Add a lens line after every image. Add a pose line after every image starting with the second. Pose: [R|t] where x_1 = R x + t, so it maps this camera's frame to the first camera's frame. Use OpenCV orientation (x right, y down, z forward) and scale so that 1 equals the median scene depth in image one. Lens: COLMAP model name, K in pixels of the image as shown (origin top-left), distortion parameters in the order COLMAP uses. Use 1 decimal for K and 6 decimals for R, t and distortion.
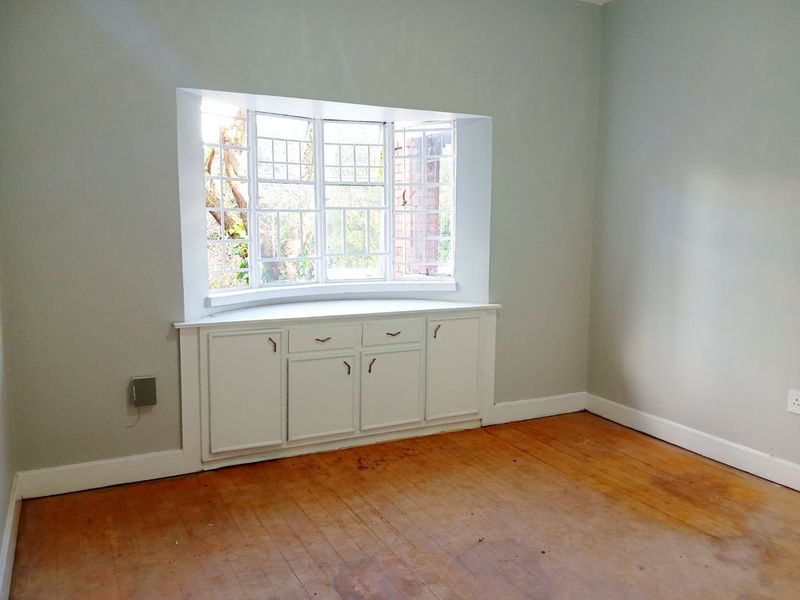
lens RADIAL K [[656.8, 0, 397.4], [0, 656.8, 303.6], [0, 0, 1]] dist [0.022705, -0.083758]
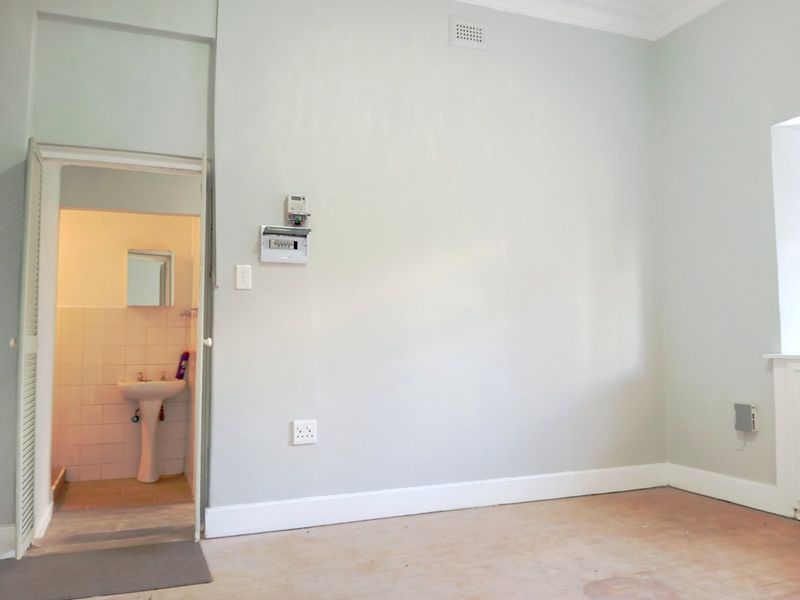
lens RADIAL K [[656.8, 0, 401.8], [0, 656.8, 298.9], [0, 0, 1]] dist [0.022705, -0.083758]
pose [[-0.066434, -0.064814, -0.995684, 0.585299], [-0.130034, 0.989940, -0.055764, 0.063756], [0.989281, 0.125768, -0.074193, 0.427131]]
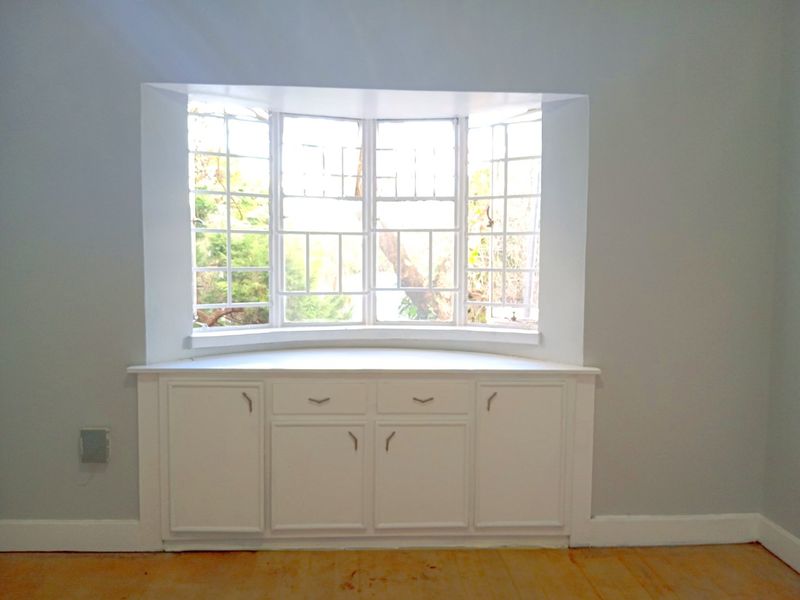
lens RADIAL K [[656.8, 0, 399.9], [0, 656.8, 298.2], [0, 0, 1]] dist [0.022705, -0.083758]
pose [[0.916140, 0.029018, -0.399806, 0.247970], [-0.054946, 0.997053, -0.053538, -0.024503], [0.397074, 0.071016, 0.915035, 0.312682]]
